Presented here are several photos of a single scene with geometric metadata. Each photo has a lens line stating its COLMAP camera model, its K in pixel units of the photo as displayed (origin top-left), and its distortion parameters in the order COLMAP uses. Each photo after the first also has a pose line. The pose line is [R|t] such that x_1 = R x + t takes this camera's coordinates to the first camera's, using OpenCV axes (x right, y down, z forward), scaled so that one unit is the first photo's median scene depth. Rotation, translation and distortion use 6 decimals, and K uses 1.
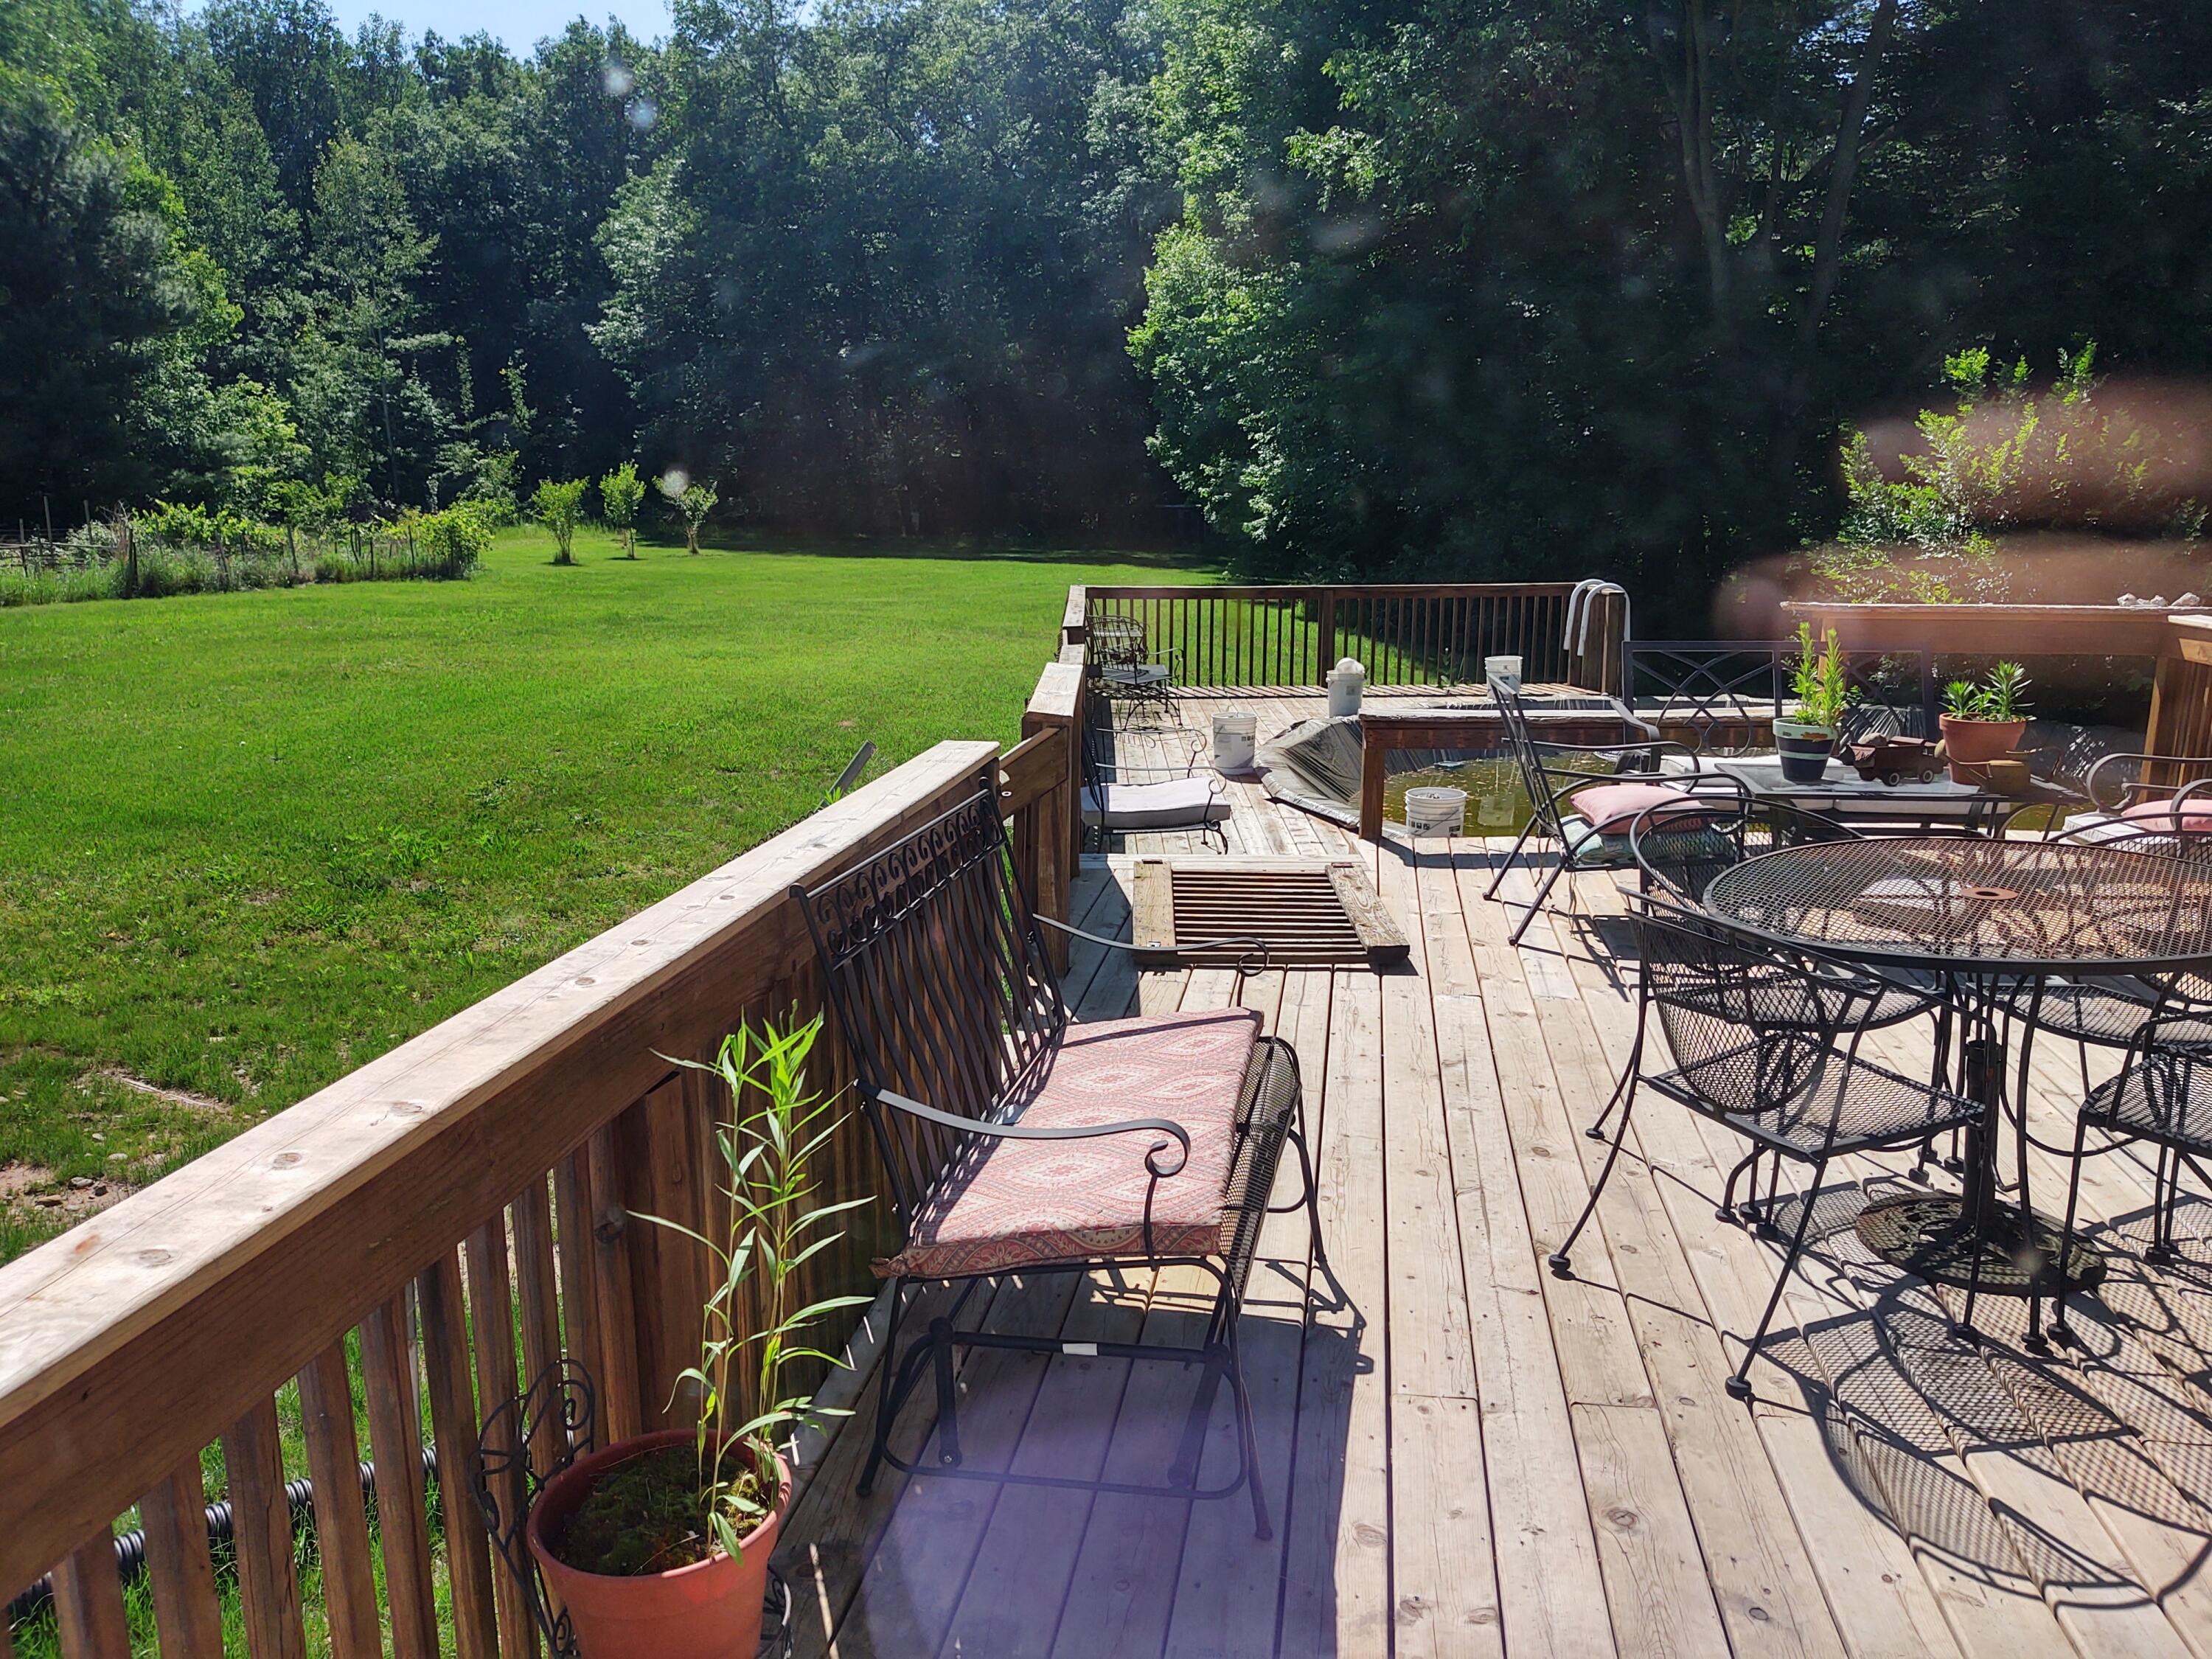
lens RADIAL K [[1687.1, 0, 1106.9], [0, 1687.1, 806.7], [0, 0, 1]] dist [0.004980, -0.009359]
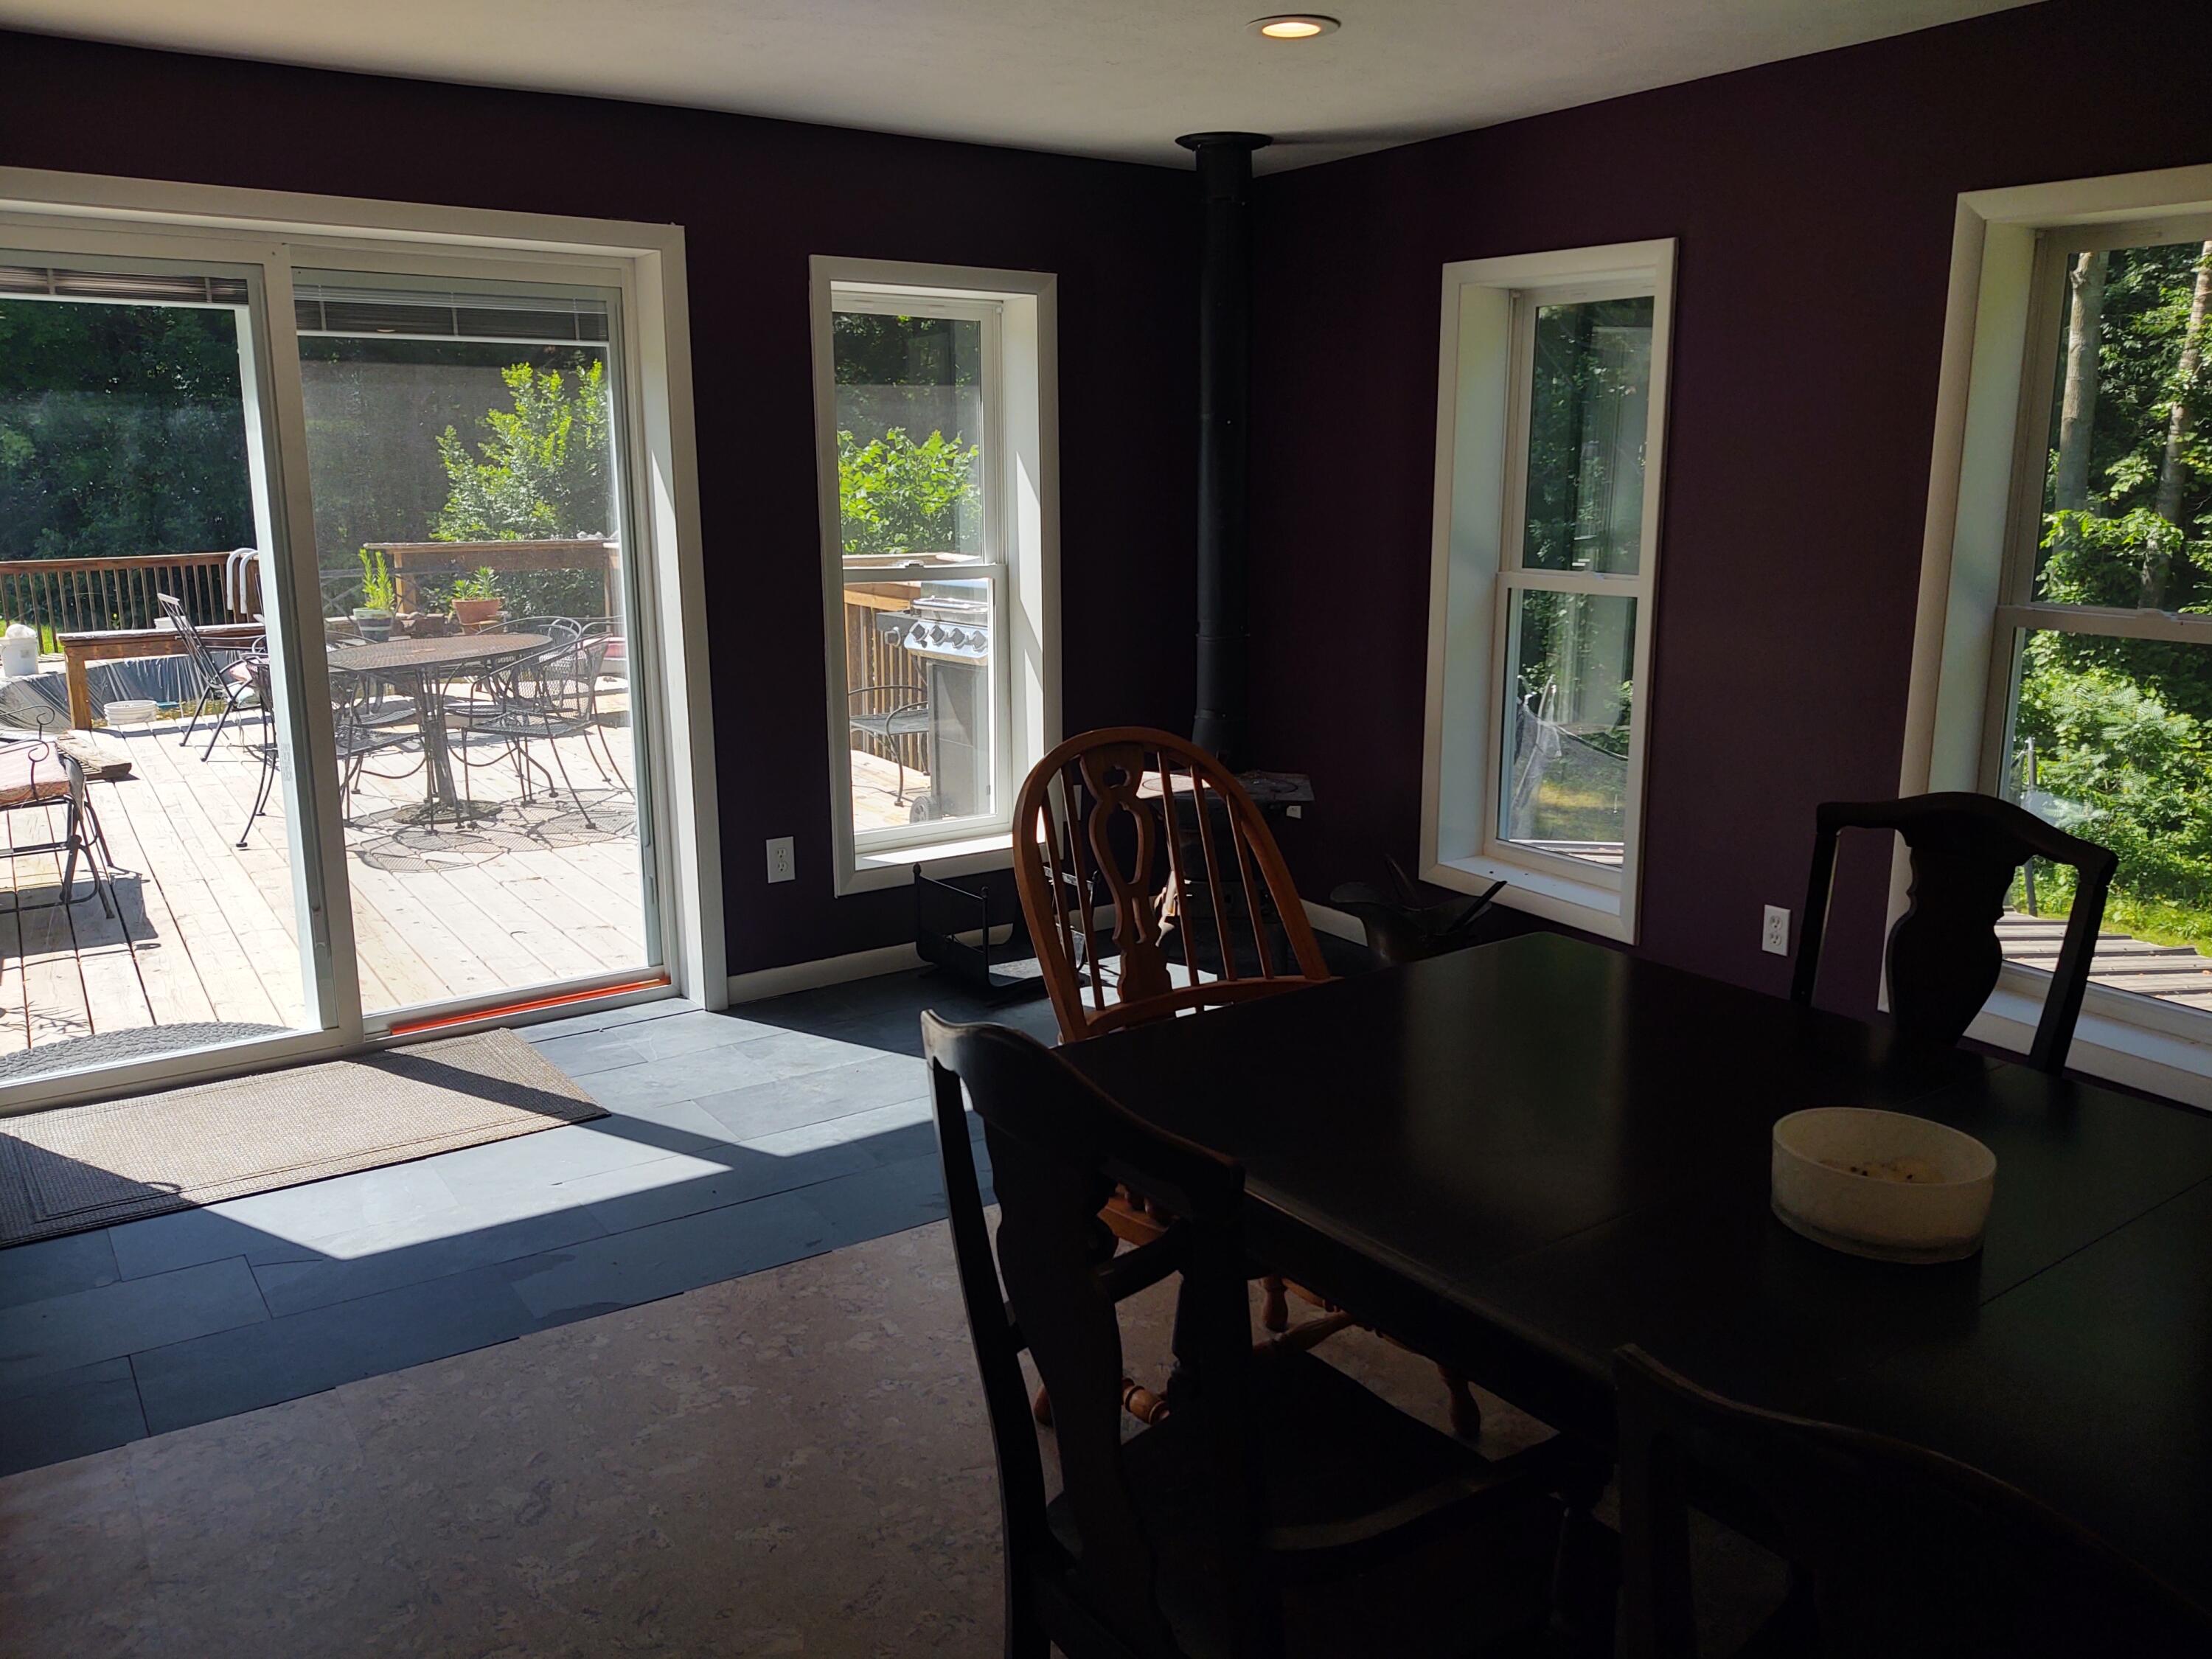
lens RADIAL K [[1687.1, 0, 1106.9], [0, 1687.1, 806.7], [0, 0, 1]] dist [0.004980, -0.009359]
pose [[0.740876, -0.137284, 0.657462, -0.227240], [0.130370, 0.989664, 0.059740, 0.181717], [-0.658868, 0.041453, 0.751116, -0.948661]]
